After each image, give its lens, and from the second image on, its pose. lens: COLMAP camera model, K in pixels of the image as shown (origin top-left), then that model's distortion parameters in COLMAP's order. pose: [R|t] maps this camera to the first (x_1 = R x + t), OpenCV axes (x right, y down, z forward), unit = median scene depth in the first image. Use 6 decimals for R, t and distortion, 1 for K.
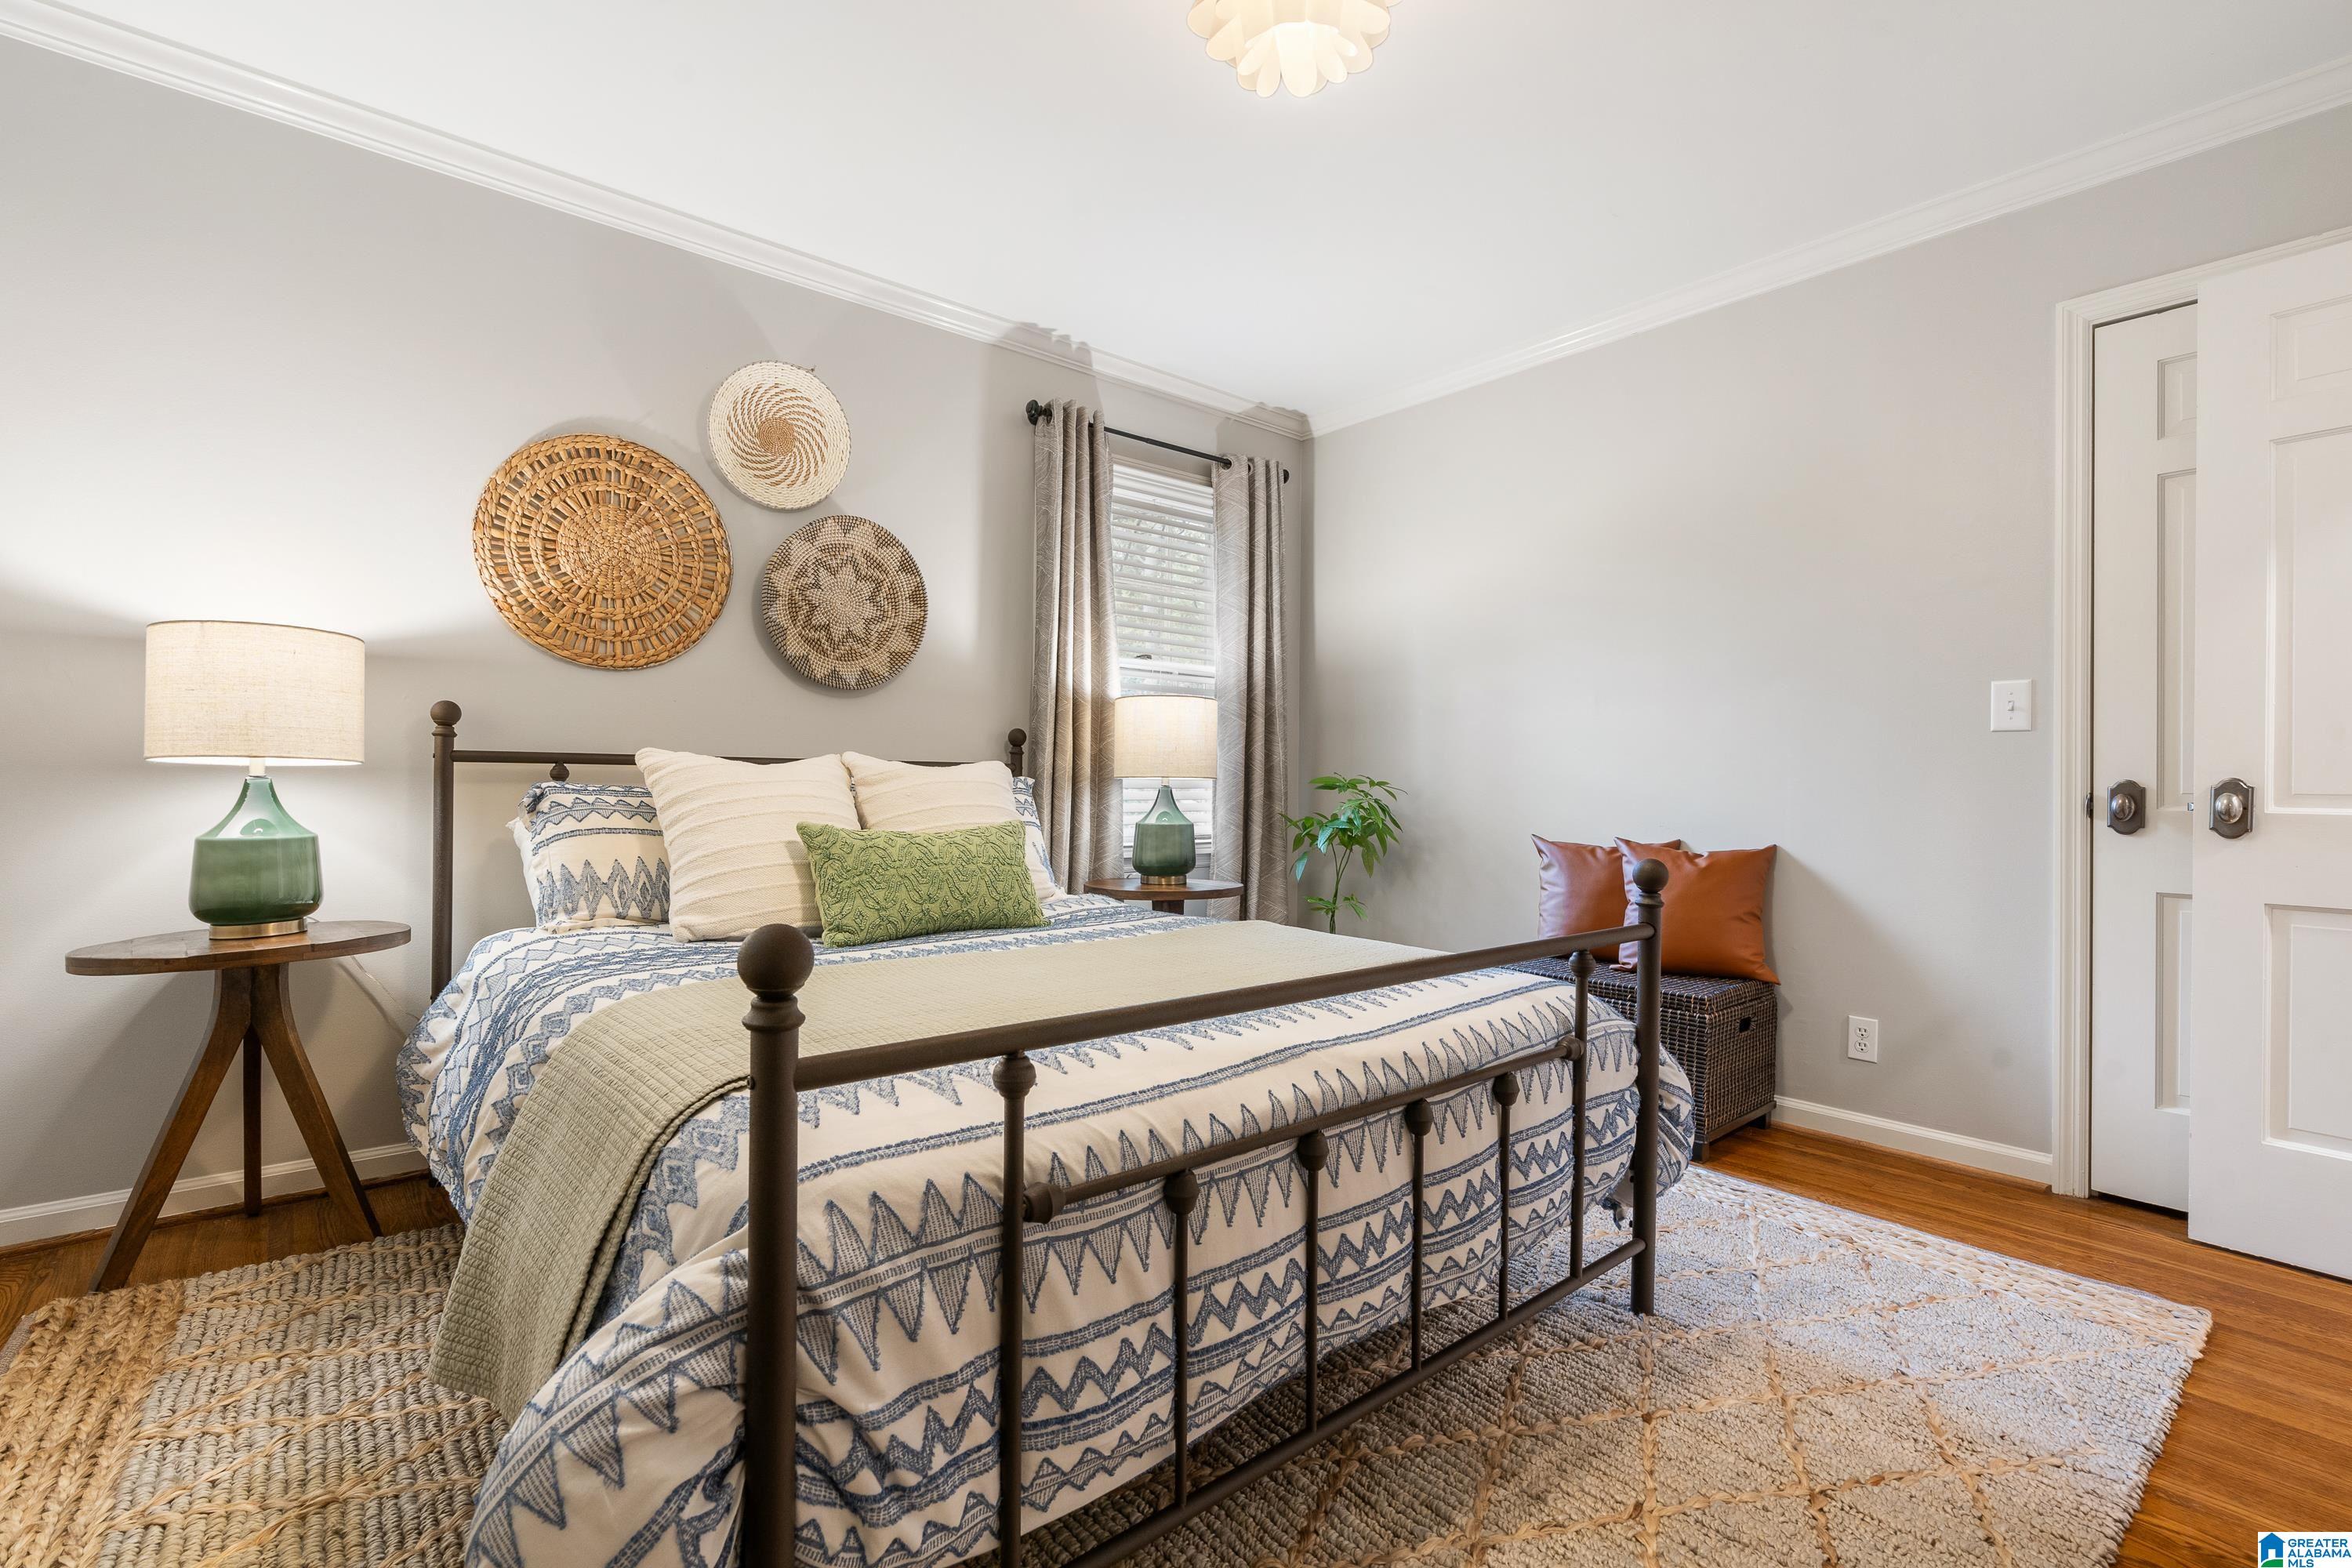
lens RADIAL K [[1073.9, 0, 1172.2], [0, 1073.9, 778.9], [0, 0, 1]] dist [-0.002087, 0.000913]
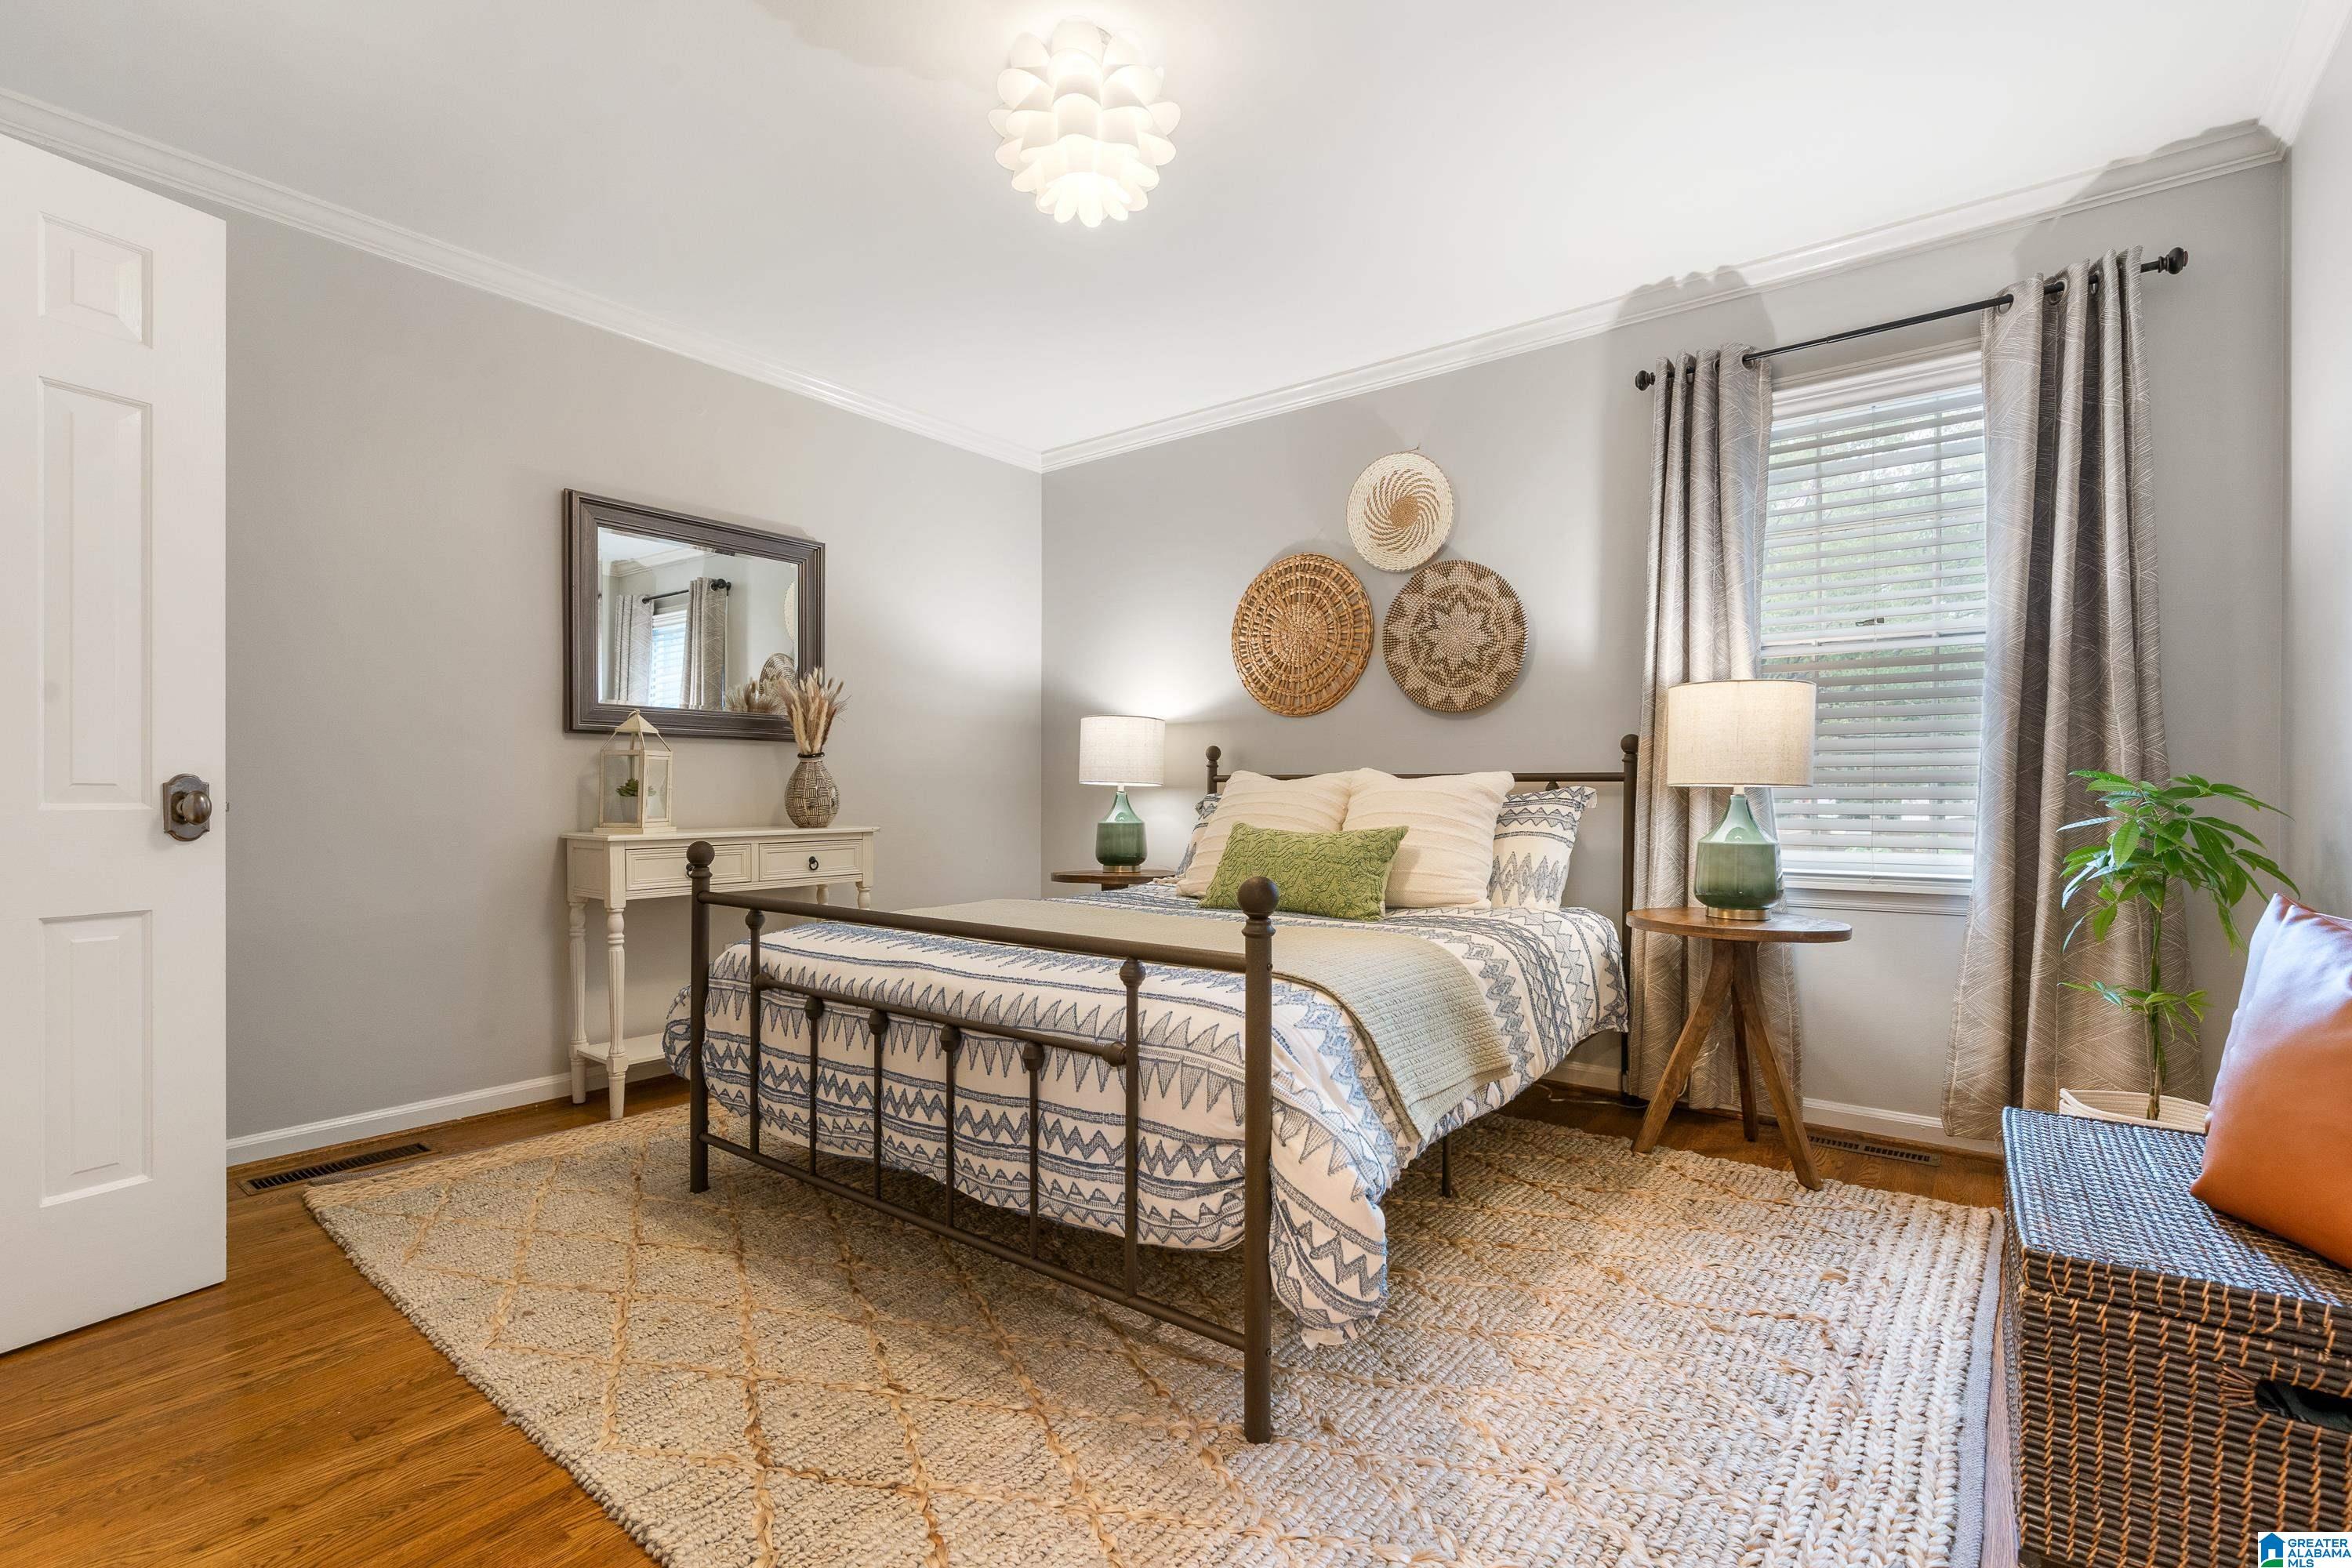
lens RADIAL K [[1073.9, 0, 1174.5], [0, 1073.9, 800.6], [0, 0, 1]] dist [-0.002087, 0.000913]
pose [[0.200342, 0.000433, -0.979726, 0.819902], [0.003025, 0.999995, 0.001061, 0.009608], [0.979721, -0.003176, 0.200340, 0.518181]]
